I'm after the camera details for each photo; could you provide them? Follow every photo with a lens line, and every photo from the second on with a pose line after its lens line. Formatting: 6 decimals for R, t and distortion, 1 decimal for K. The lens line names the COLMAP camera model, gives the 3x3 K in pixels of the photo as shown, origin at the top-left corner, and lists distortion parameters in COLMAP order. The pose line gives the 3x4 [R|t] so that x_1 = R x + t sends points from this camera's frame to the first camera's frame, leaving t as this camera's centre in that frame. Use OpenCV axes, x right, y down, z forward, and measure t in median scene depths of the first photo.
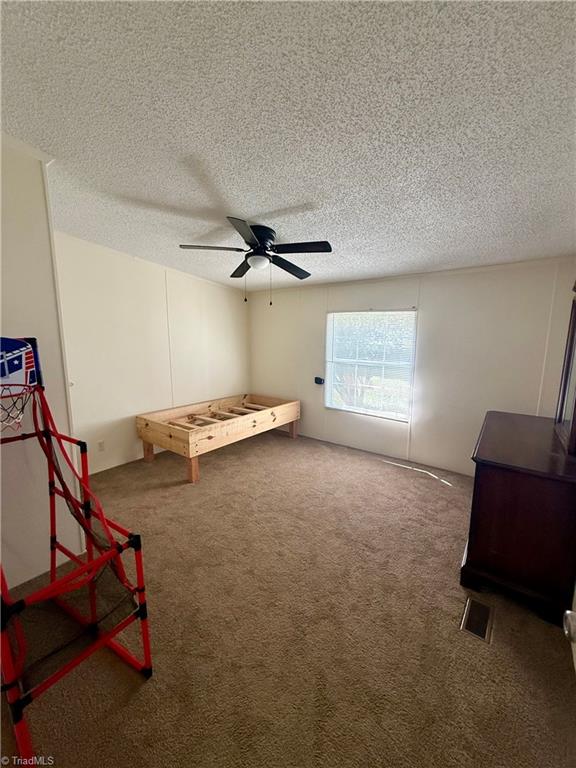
lens RADIAL K [[306.8, 0, 286.5], [0, 306.8, 382.9], [0, 0, 1]] dist [-0.000527, 0.000498]
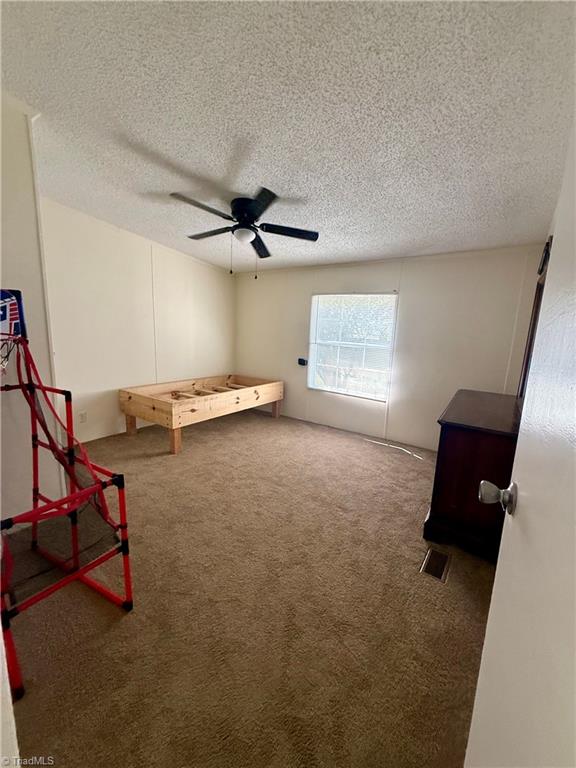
lens RADIAL K [[306.8, 0, 286.5], [0, 306.8, 382.9], [0, 0, 1]] dist [-0.000527, 0.000498]
pose [[0.998601, 0.026315, 0.045868, 0.020458], [-0.027334, 0.999390, 0.021720, 0.108278], [-0.045269, -0.022944, 0.998711, -0.055916]]
